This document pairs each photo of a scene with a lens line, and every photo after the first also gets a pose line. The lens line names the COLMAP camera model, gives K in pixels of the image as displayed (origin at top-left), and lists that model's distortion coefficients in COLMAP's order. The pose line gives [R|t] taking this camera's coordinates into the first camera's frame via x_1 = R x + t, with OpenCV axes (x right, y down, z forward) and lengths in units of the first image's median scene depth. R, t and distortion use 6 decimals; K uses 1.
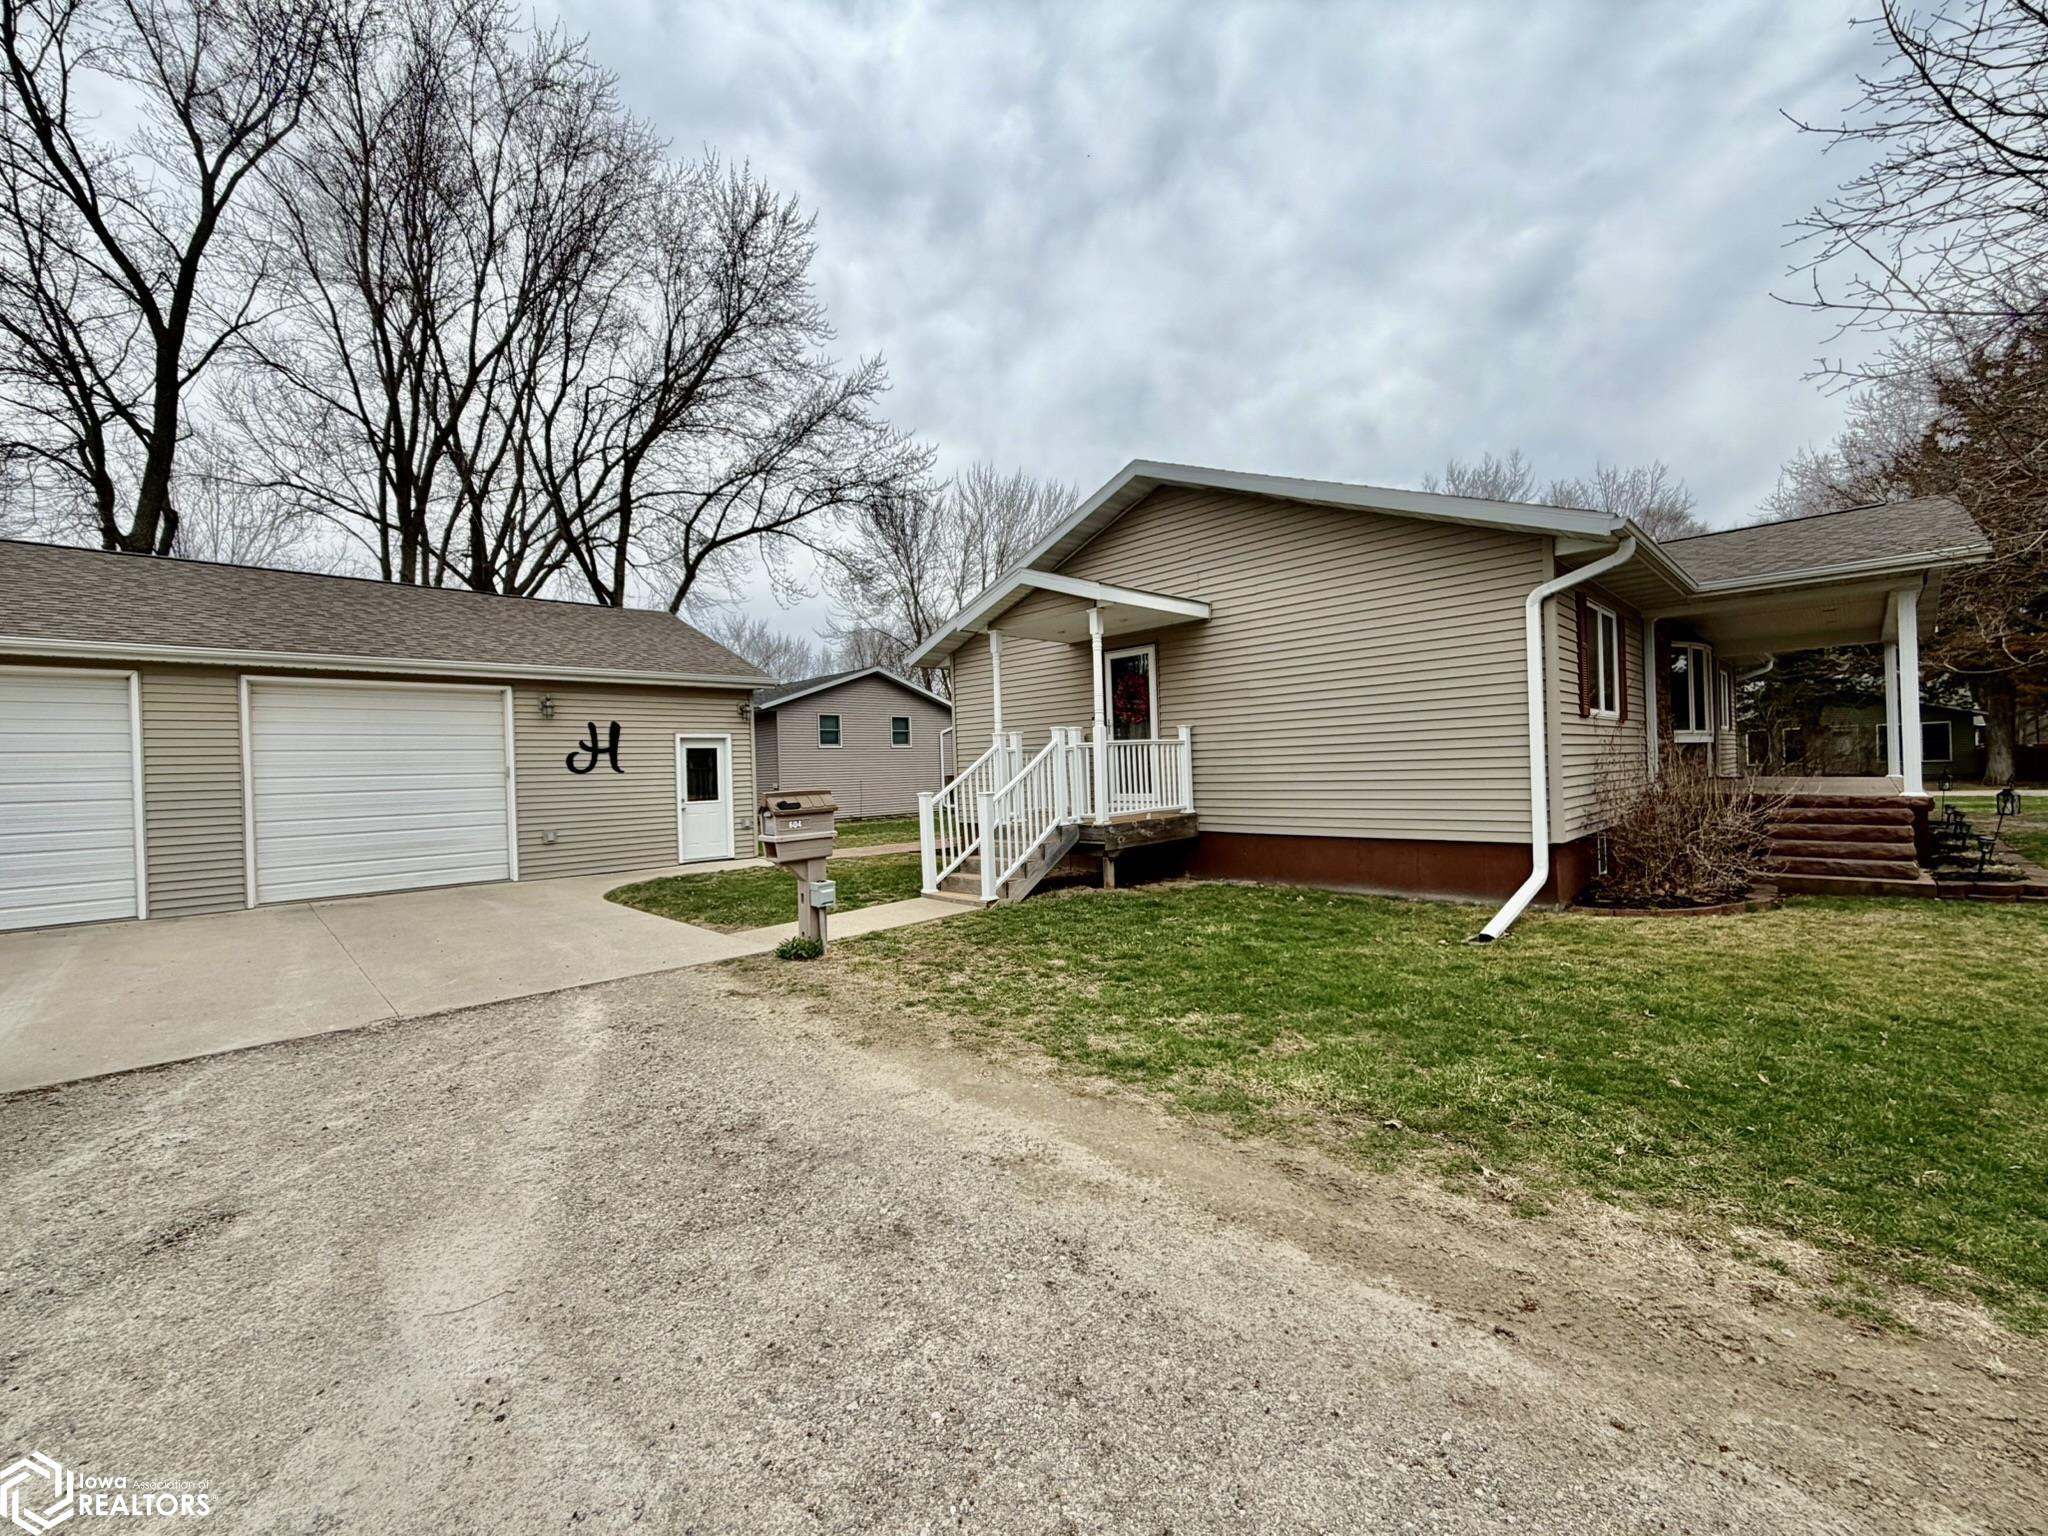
lens RADIAL K [[818.7, 0, 1008.4], [0, 818.7, 770.8], [0, 0, 1]] dist [0.001527, -0.000918]
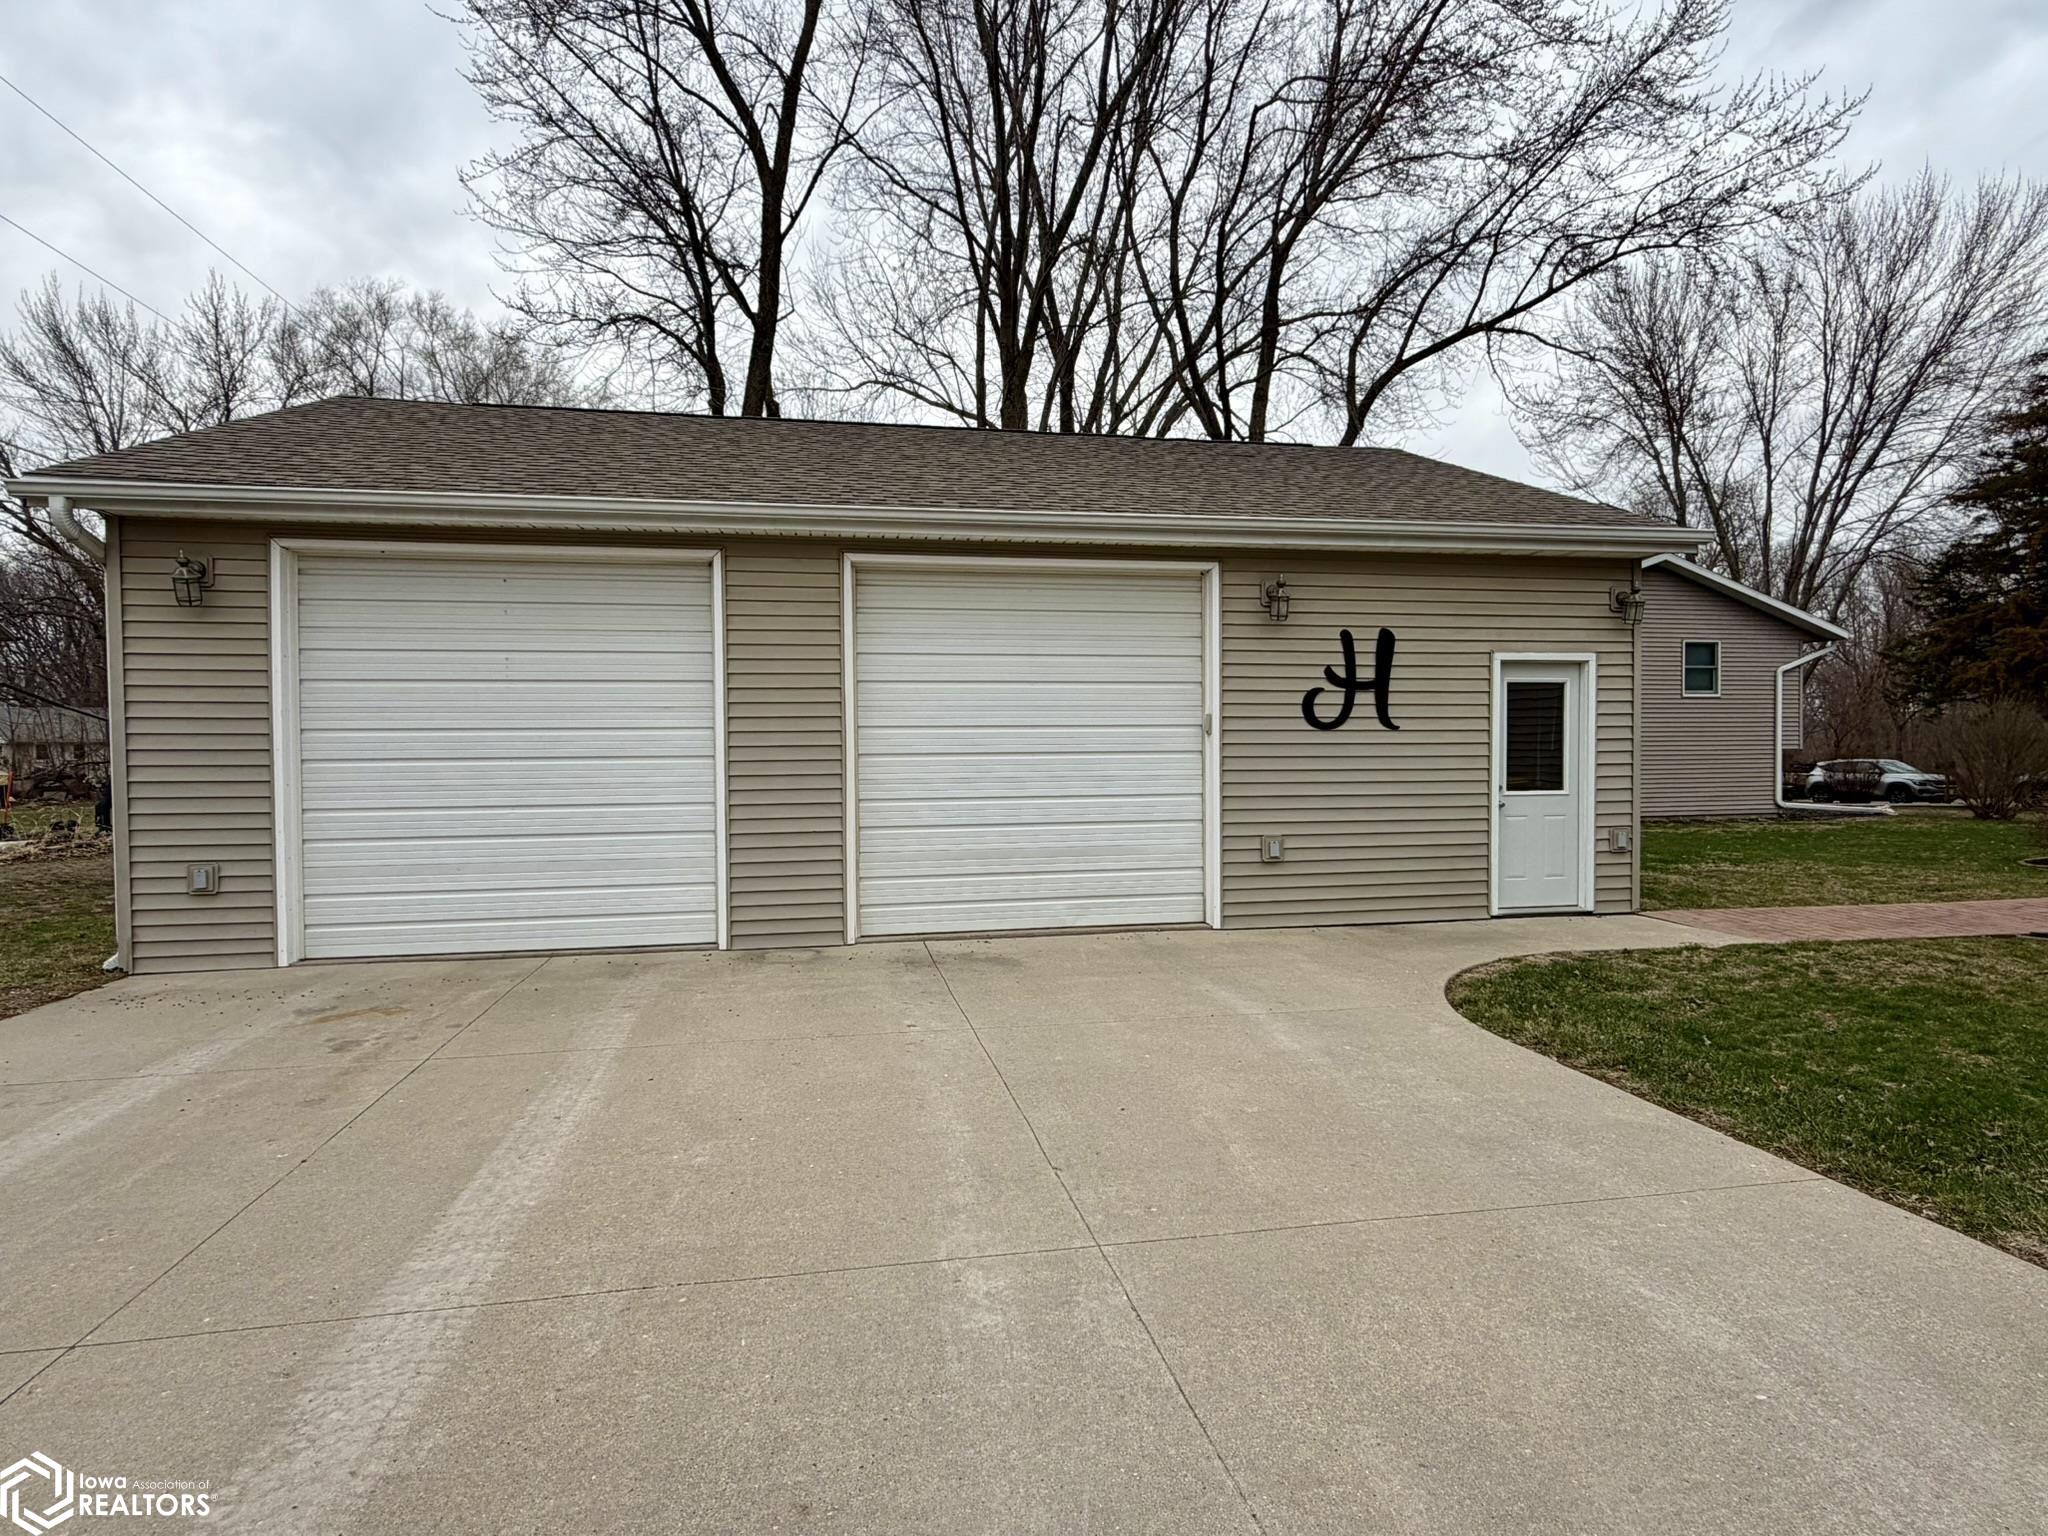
lens RADIAL K [[1299.0, 0, 1028.9], [0, 1299.0, 767.8], [0, 0, 1]] dist [-0.008282, -0.000815]
pose [[0.825038, 0.034335, -0.564034, -0.192274], [-0.019216, 0.999280, 0.032723, 0.003759], [0.564751, -0.016160, 0.825103, 0.196453]]
